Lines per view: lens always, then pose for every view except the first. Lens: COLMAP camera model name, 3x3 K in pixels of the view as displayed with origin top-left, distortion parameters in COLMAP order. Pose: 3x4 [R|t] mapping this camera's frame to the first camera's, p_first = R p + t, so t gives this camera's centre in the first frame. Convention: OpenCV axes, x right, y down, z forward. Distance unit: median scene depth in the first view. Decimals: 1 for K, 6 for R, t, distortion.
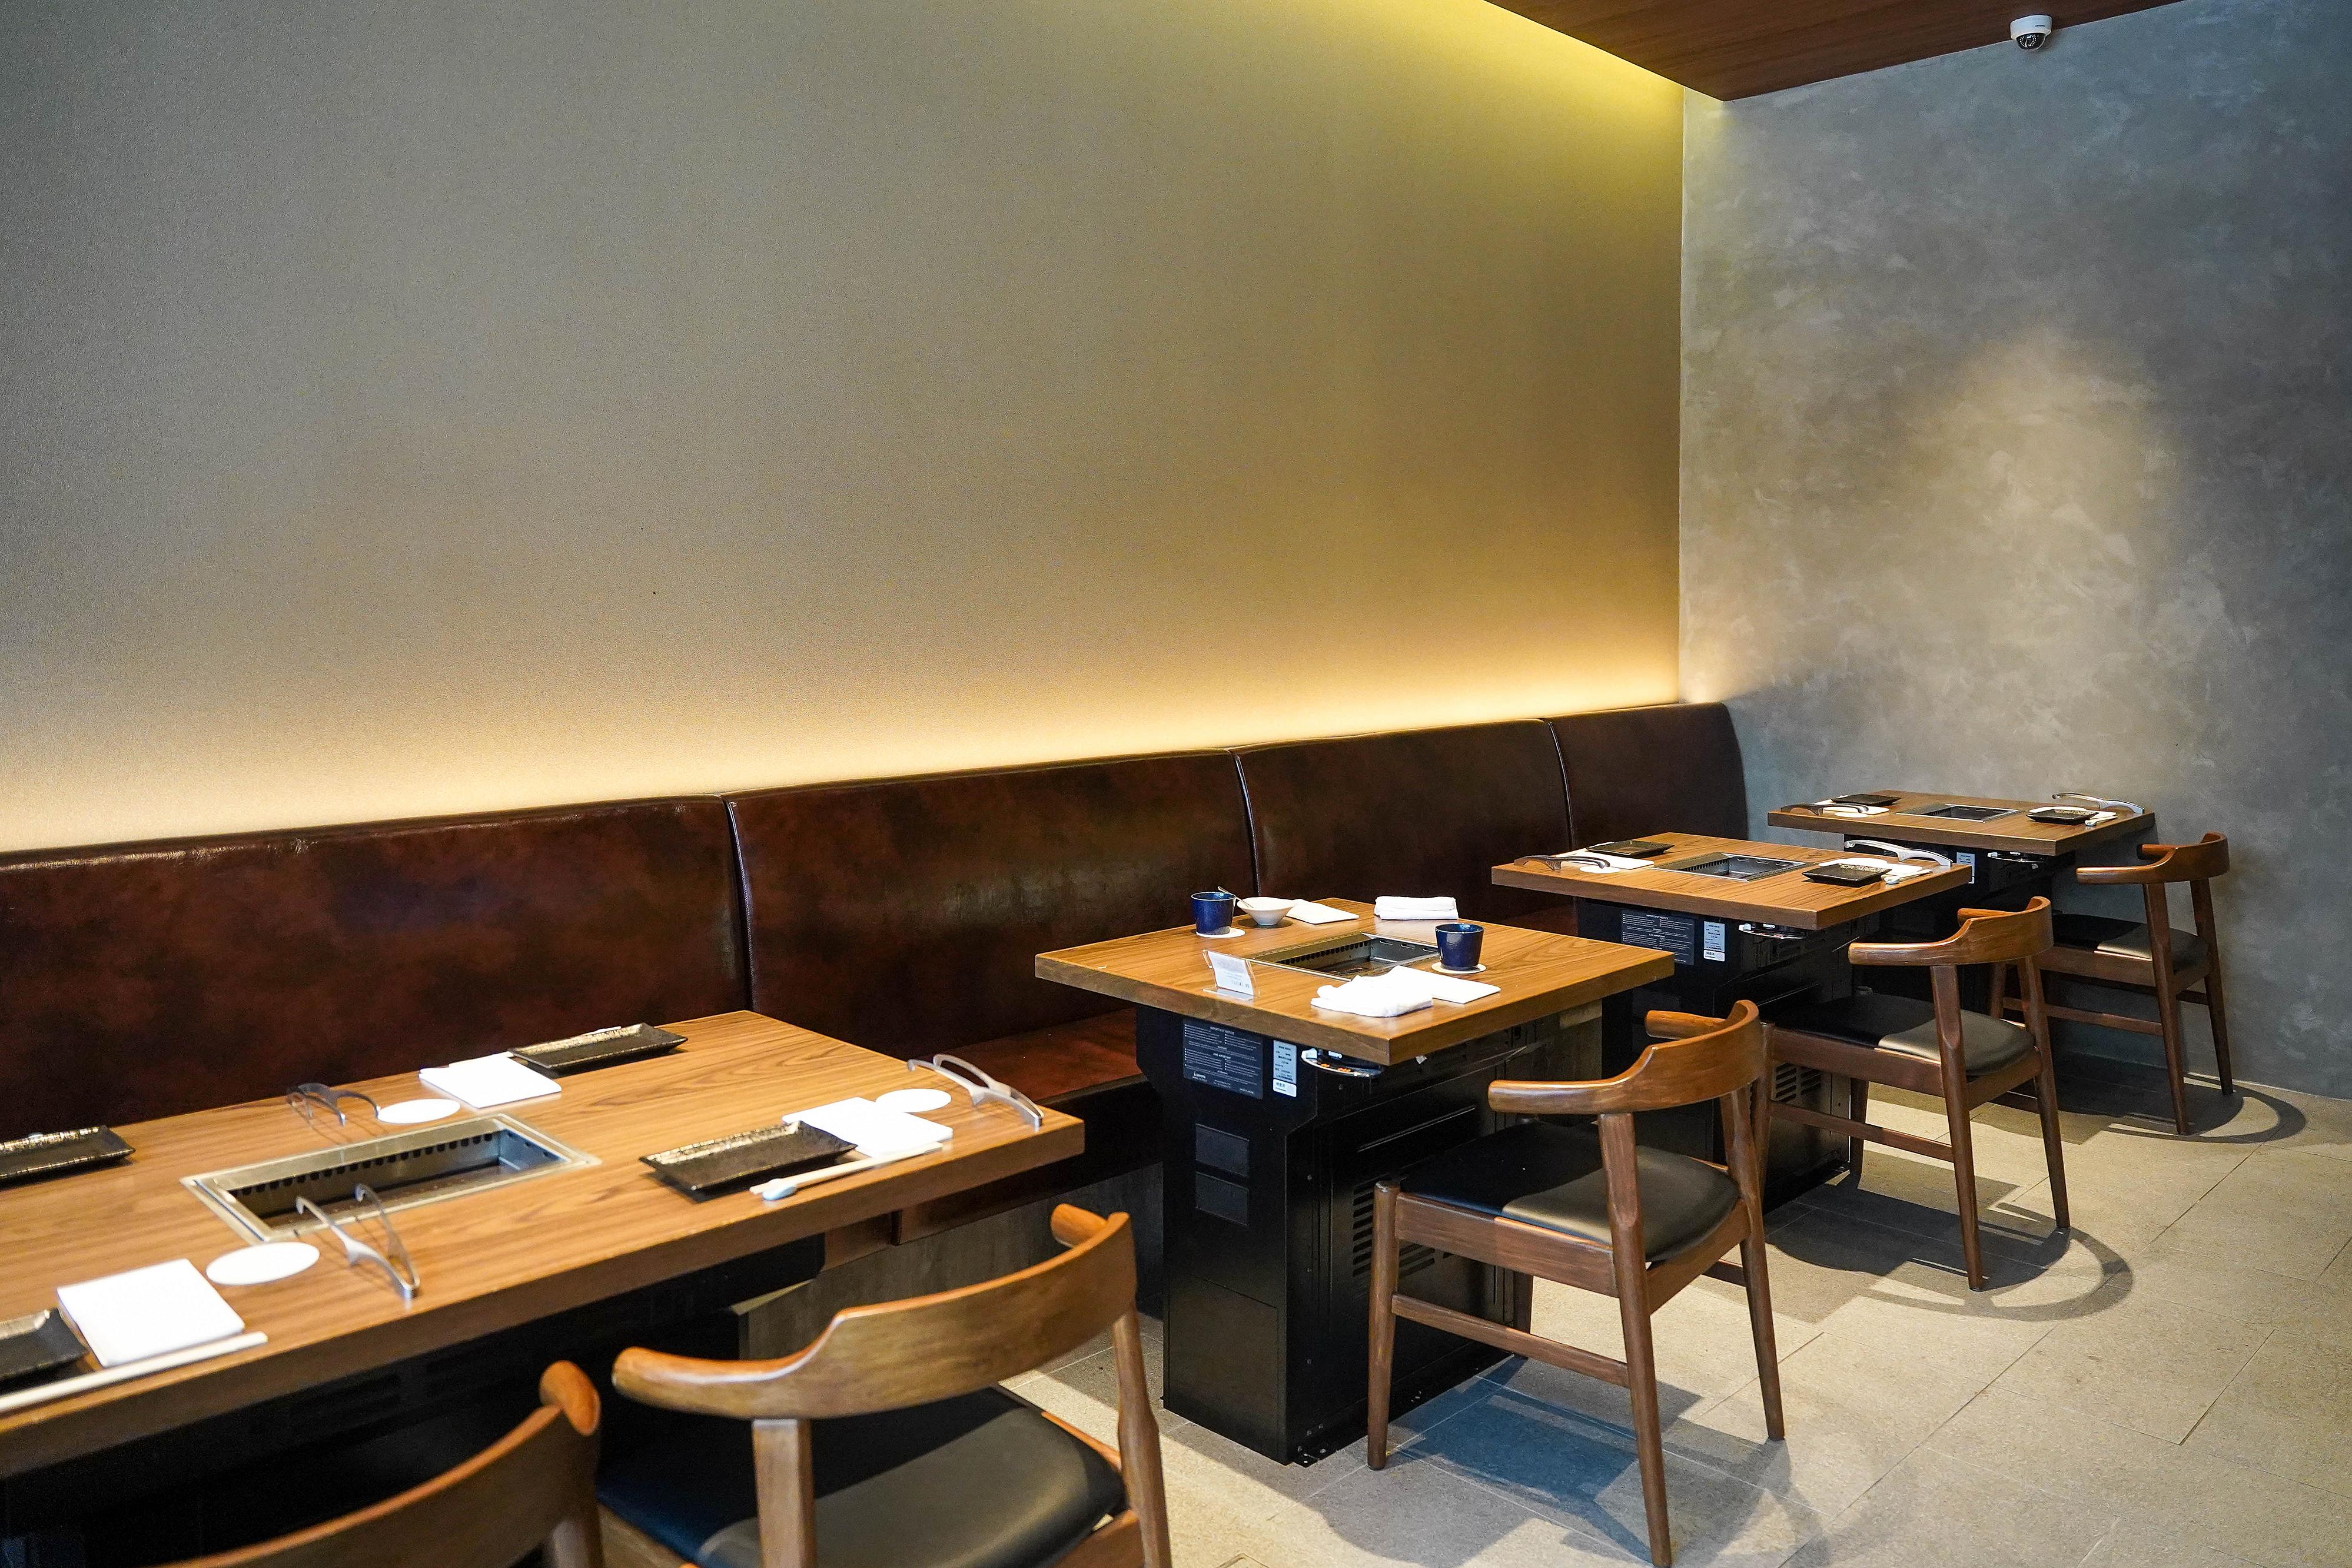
lens RADIAL K [[1685.3, 0, 1177.6], [0, 1685.3, 778.6], [0, 0, 1]] dist [0.003401, 0.006394]
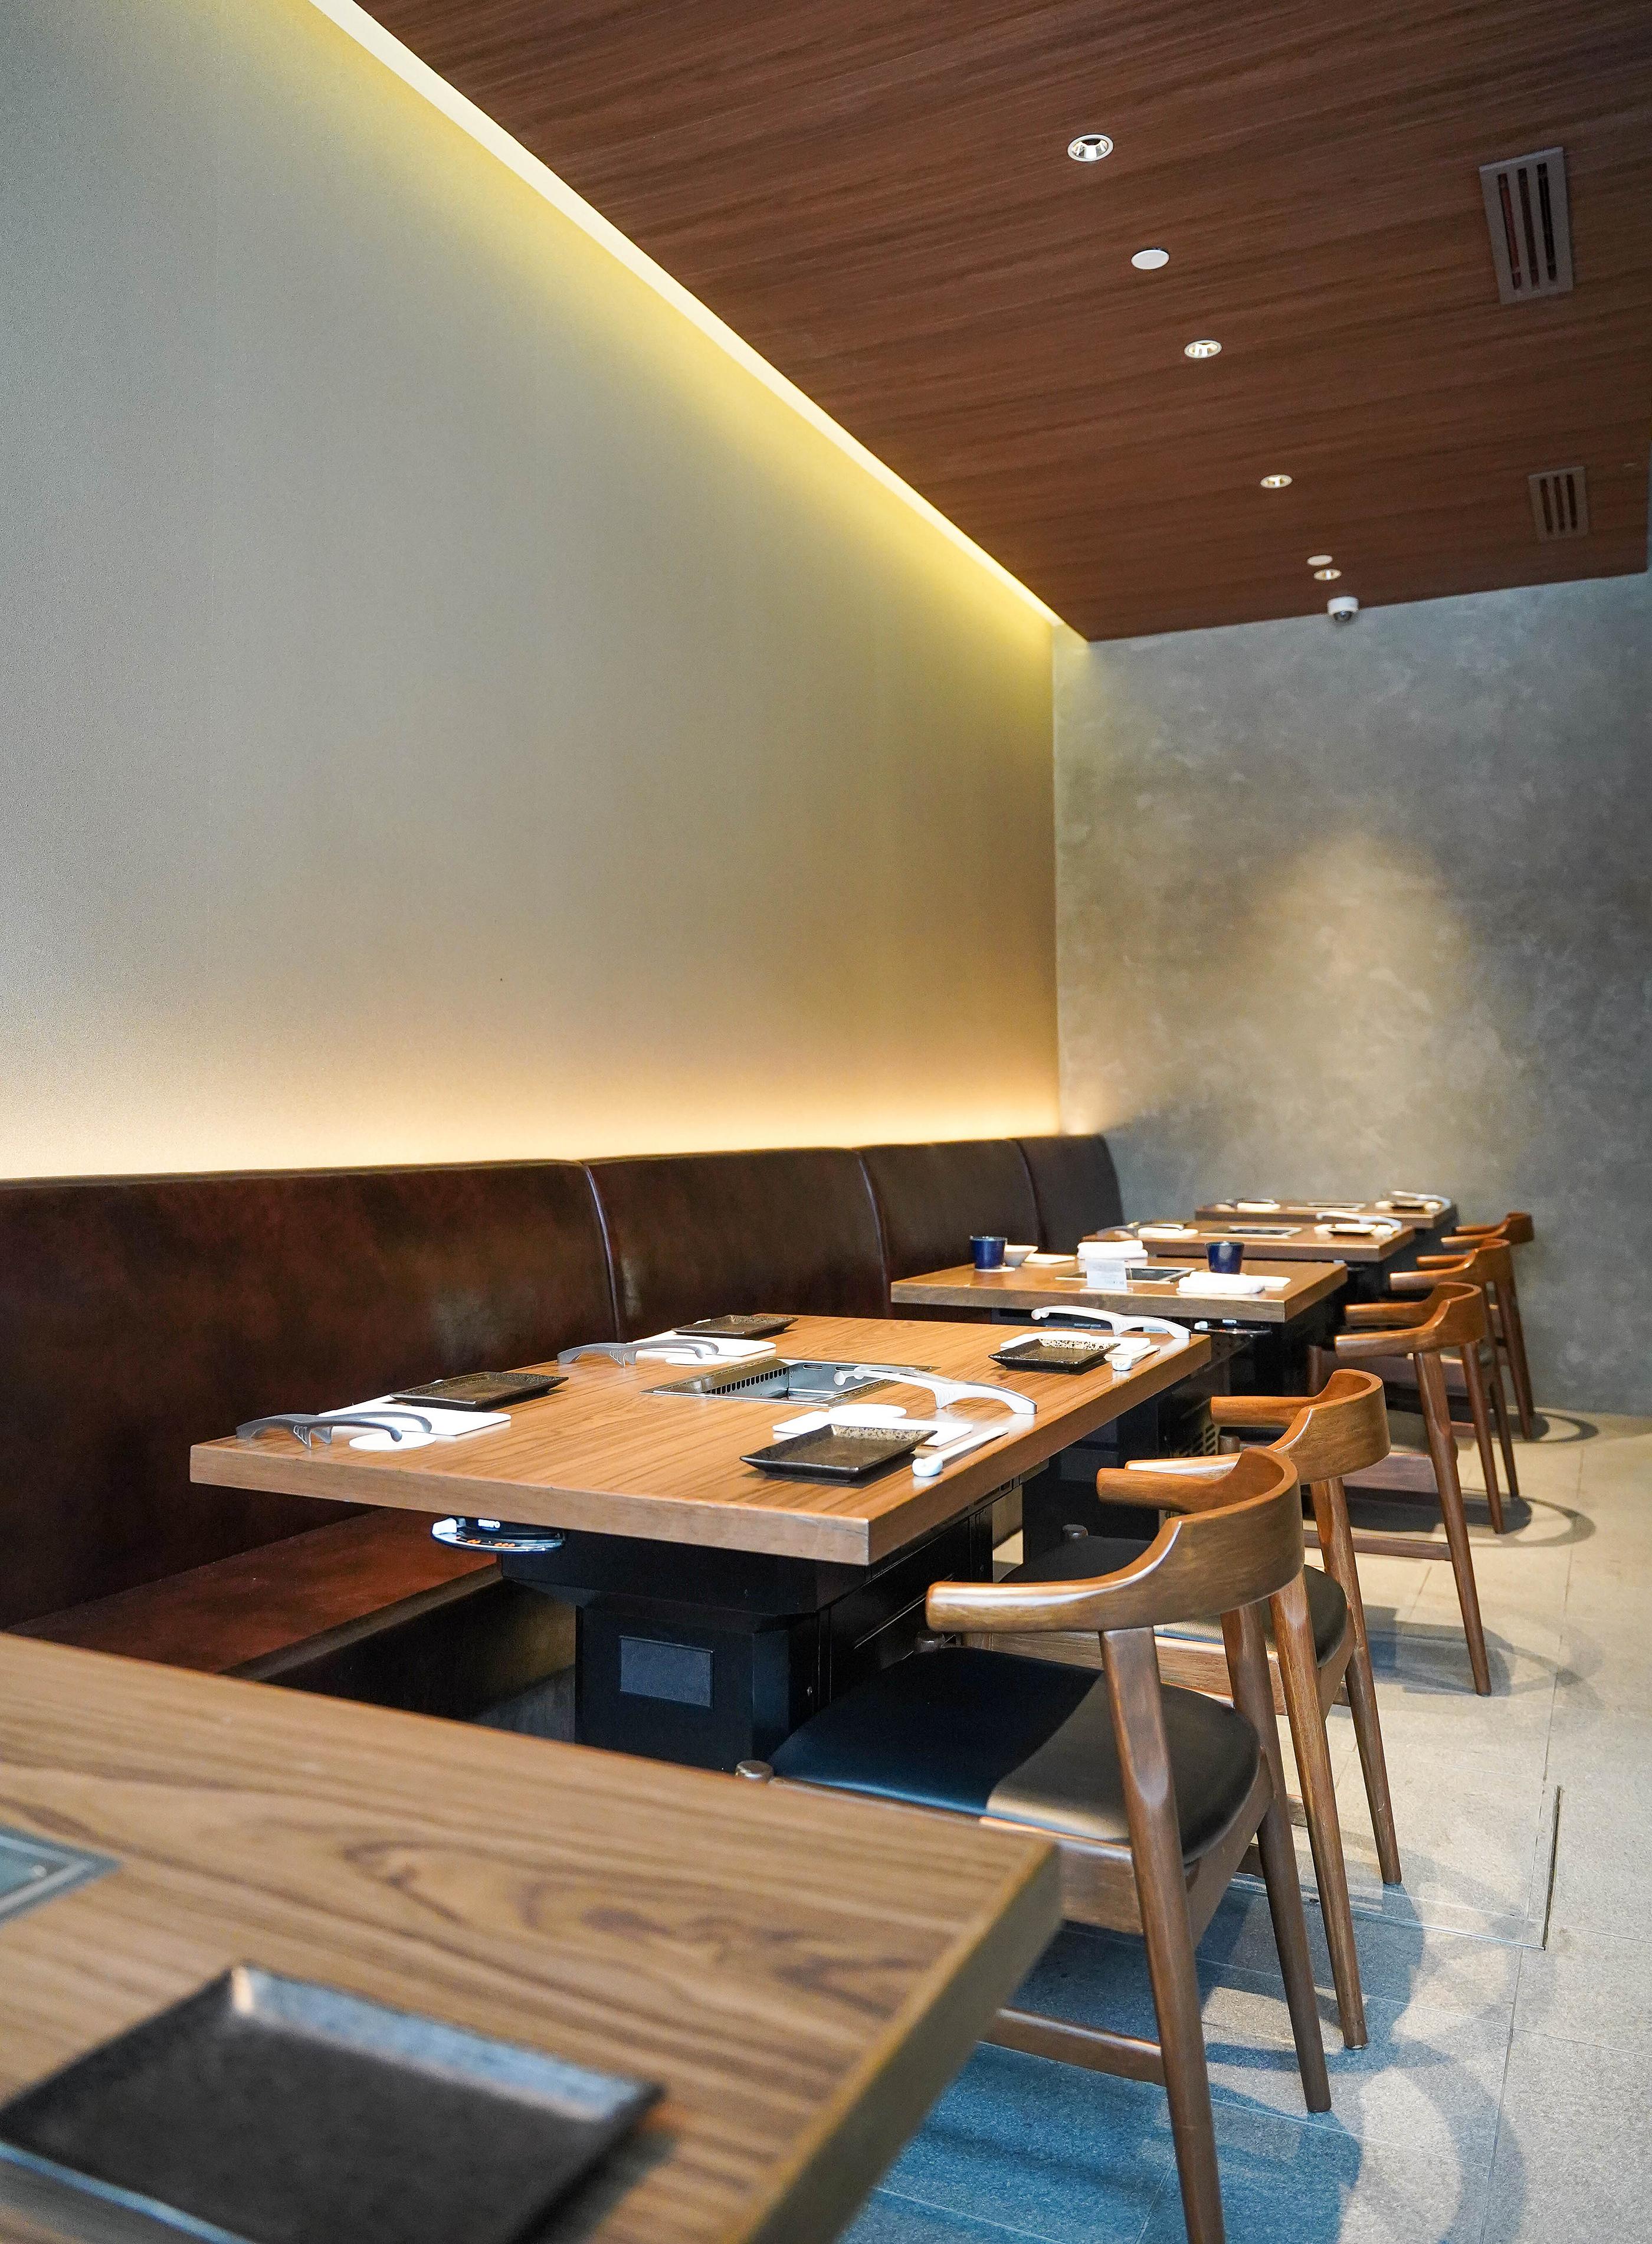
lens RADIAL K [[1648.0, 0, 824.5], [0, 1648.0, 1123.9], [0, 0, 1]] dist [-0.001842, 0.000848]
pose [[0.950452, -0.006256, 0.310809, -0.258023], [0.035040, 0.995582, -0.087112, 0.049385], [-0.308891, 0.093687, 0.946472, -0.045094]]
